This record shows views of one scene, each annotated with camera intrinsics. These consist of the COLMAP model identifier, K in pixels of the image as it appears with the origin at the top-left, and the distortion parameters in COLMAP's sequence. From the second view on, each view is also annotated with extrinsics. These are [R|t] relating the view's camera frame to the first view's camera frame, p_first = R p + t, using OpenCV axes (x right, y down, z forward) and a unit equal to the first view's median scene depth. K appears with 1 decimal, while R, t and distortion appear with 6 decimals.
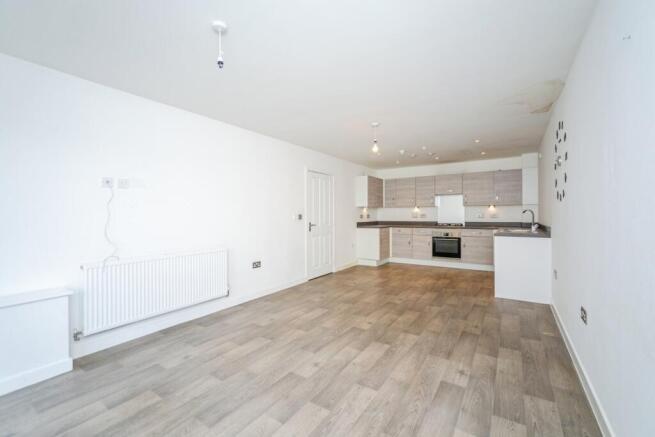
lens RADIAL K [[280.3, 0, 303.9], [0, 280.3, 232.0], [0, 0, 1]] dist [-0.012102, 0.002739]
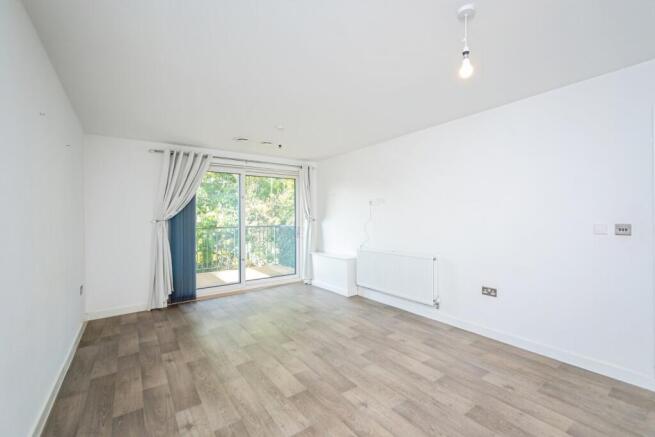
lens RADIAL K [[280.3, 0, 326.2], [0, 280.3, 221.3], [0, 0, 1]] dist [-0.012102, 0.002739]
pose [[-0.312067, 0.020190, -0.949845, 1.079100], [-0.048680, 0.998121, 0.037210, -0.102720], [0.948812, 0.057850, -0.310498, 1.446568]]
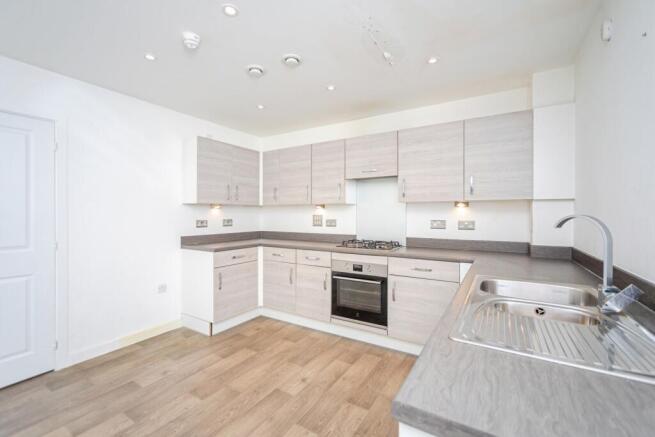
lens RADIAL K [[280.3, 0, 327.9], [0, 280.3, 212.3], [0, 0, 1]] dist [-0.012102, 0.002739]
pose [[0.996261, 0.006137, 0.086181, 0.041518], [0.000052, 0.997432, -0.071621, -0.004414], [-0.086400, 0.071358, 0.993702, 0.055286]]
